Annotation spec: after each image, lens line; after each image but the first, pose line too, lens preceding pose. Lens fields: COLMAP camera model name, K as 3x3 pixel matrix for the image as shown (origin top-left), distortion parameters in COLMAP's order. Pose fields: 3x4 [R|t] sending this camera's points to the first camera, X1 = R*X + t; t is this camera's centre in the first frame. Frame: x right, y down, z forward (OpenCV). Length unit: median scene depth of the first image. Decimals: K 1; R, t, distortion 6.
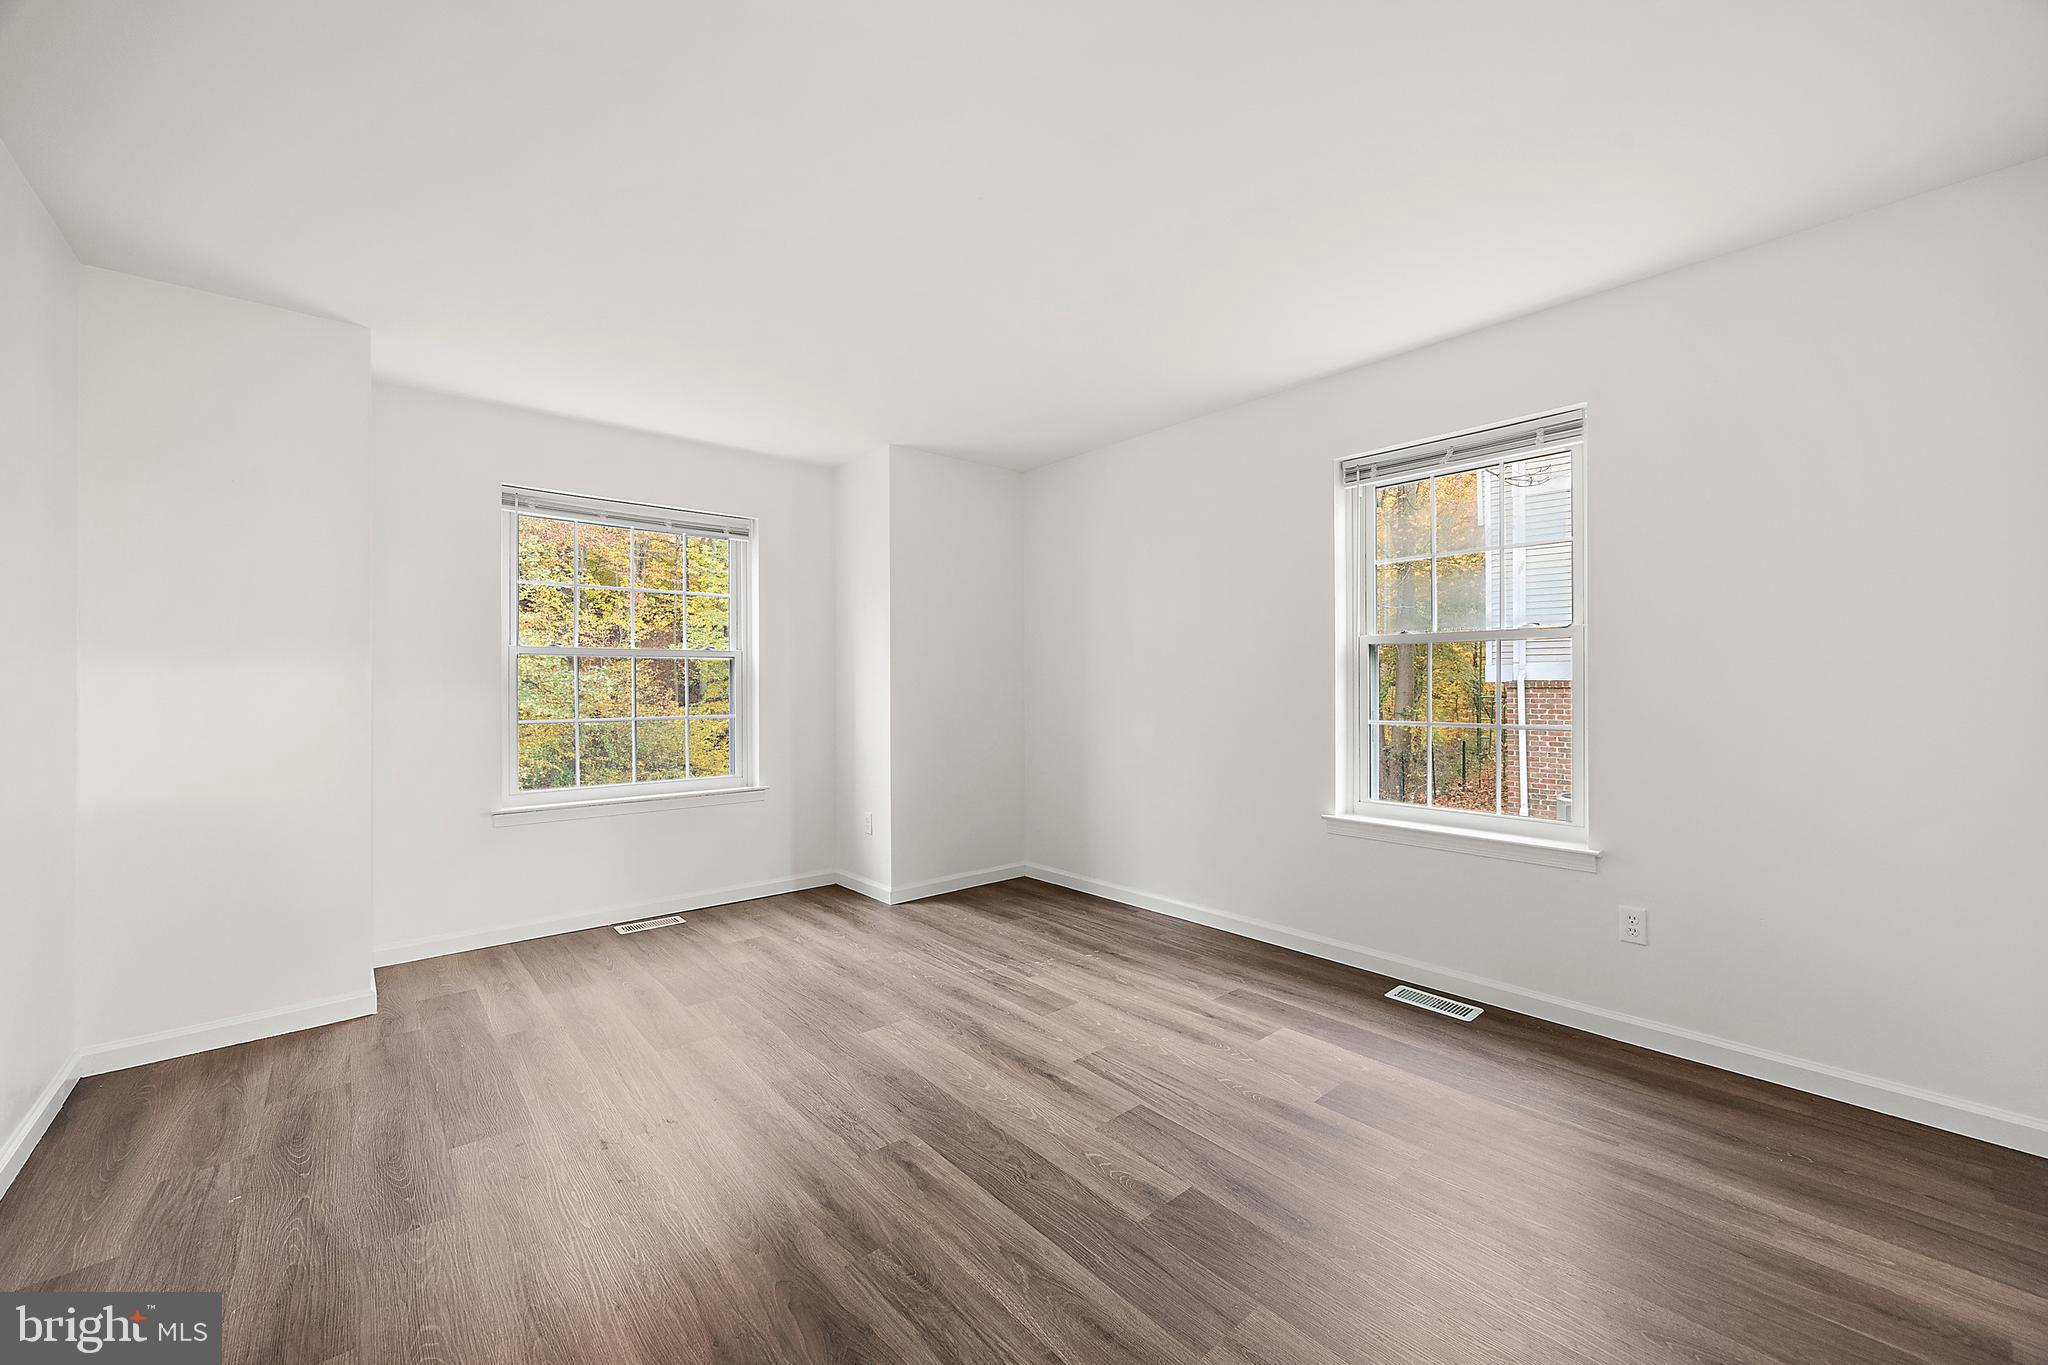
lens RADIAL K [[793.0, 0, 1024.0], [0, 793.0, 682.5], [0, 0, 1]] dist [-0.001094, 0.000002]
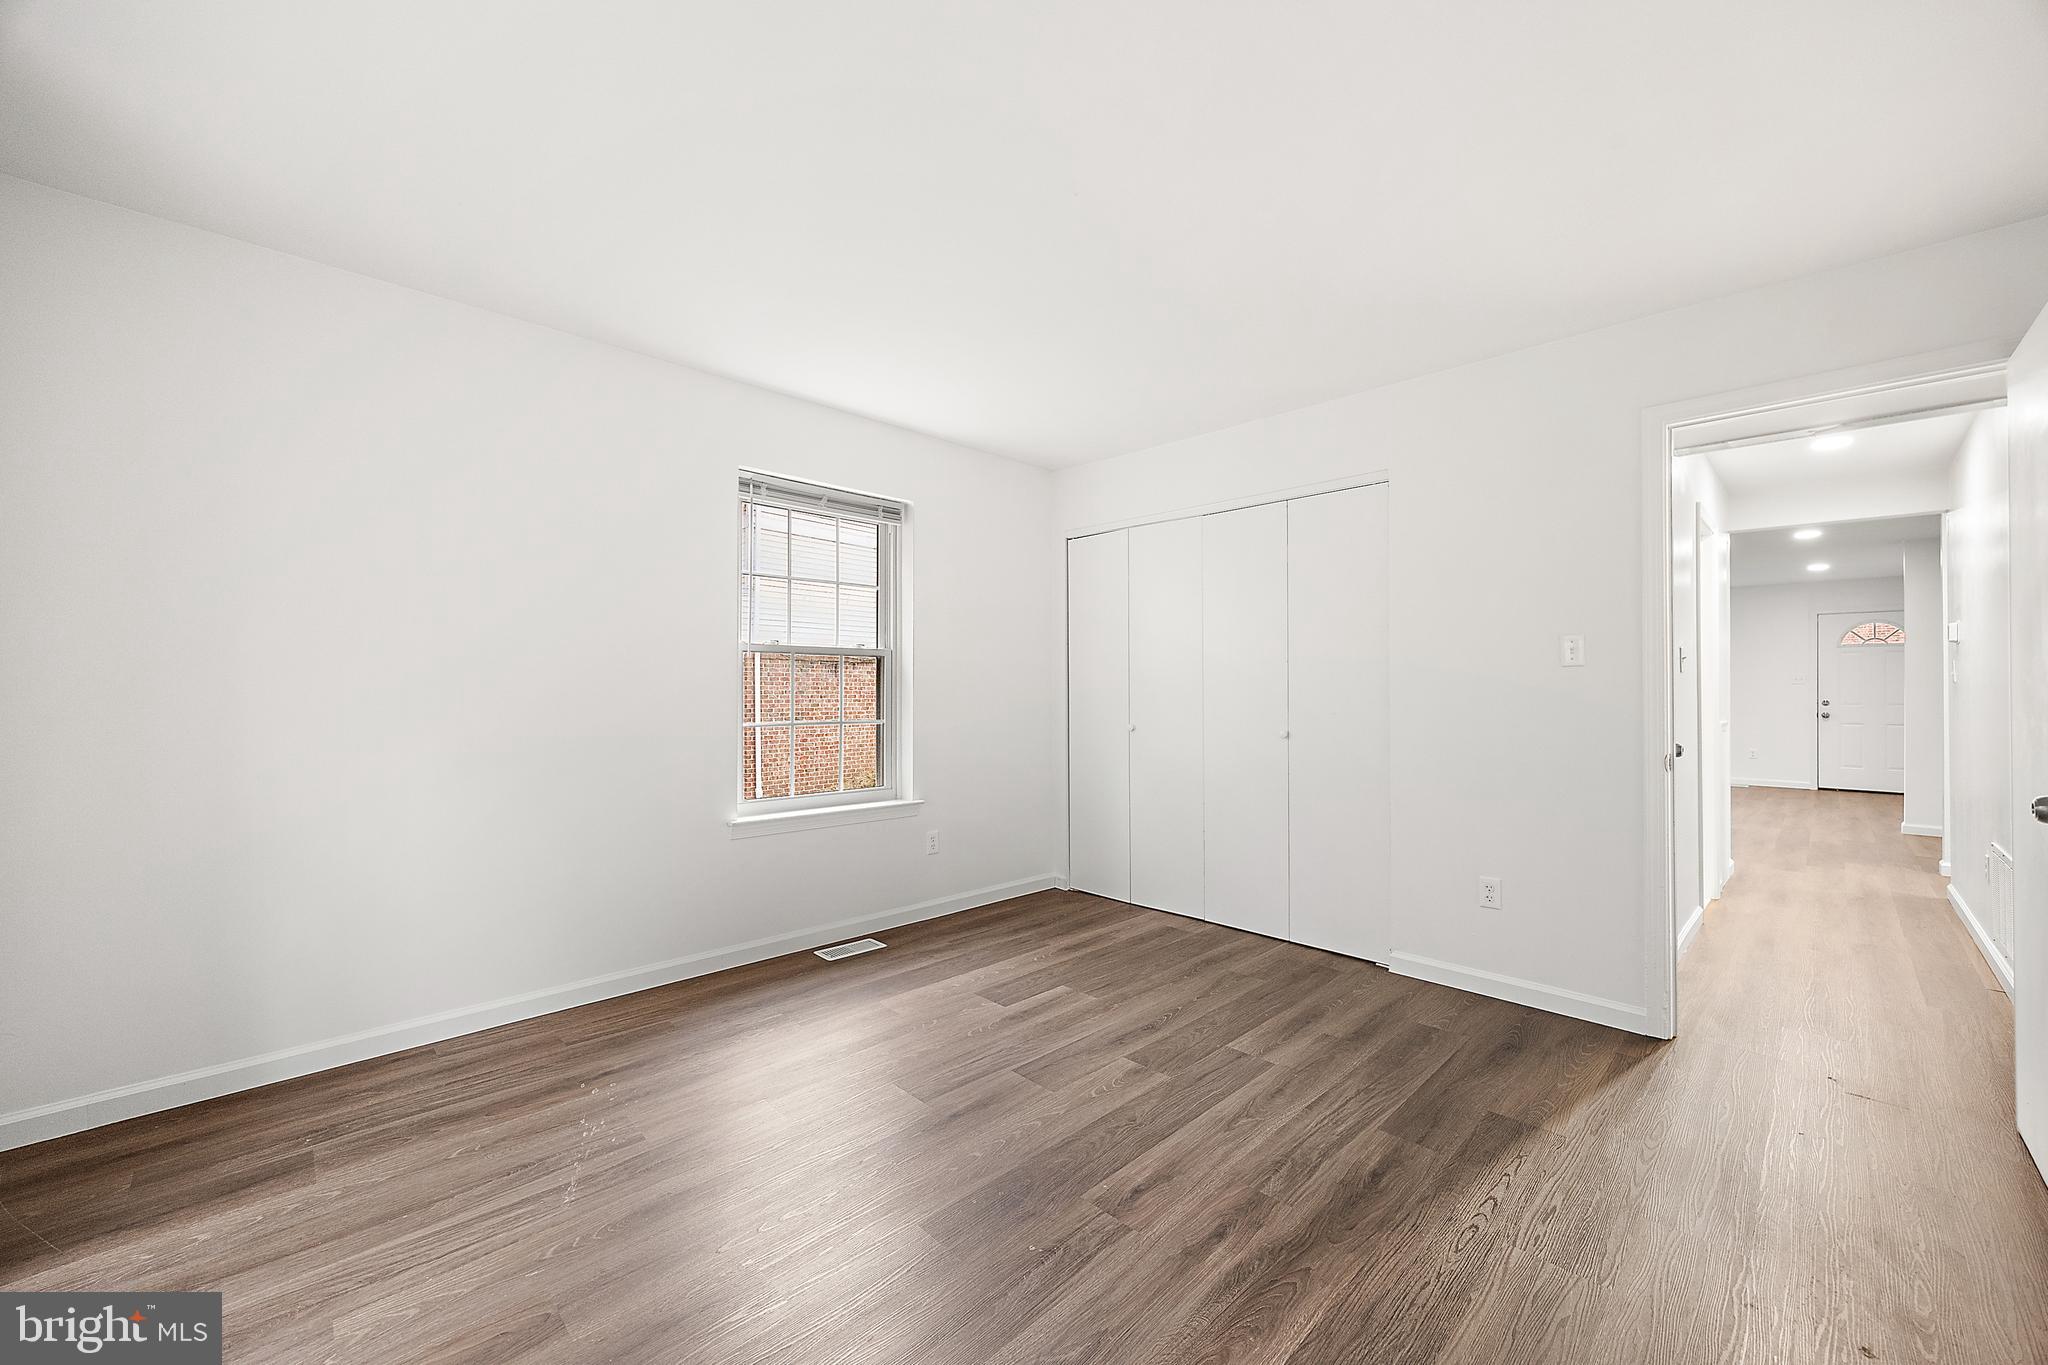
lens RADIAL K [[793.0, 0, 1024.0], [0, 793.0, 682.5], [0, 0, 1]] dist [-0.001094, 0.000002]
pose [[-0.065659, 0.012557, 0.997763, -0.711183], [-0.004384, 0.999908, -0.012873, 0.000484], [-0.997832, -0.005220, -0.065598, 0.772092]]
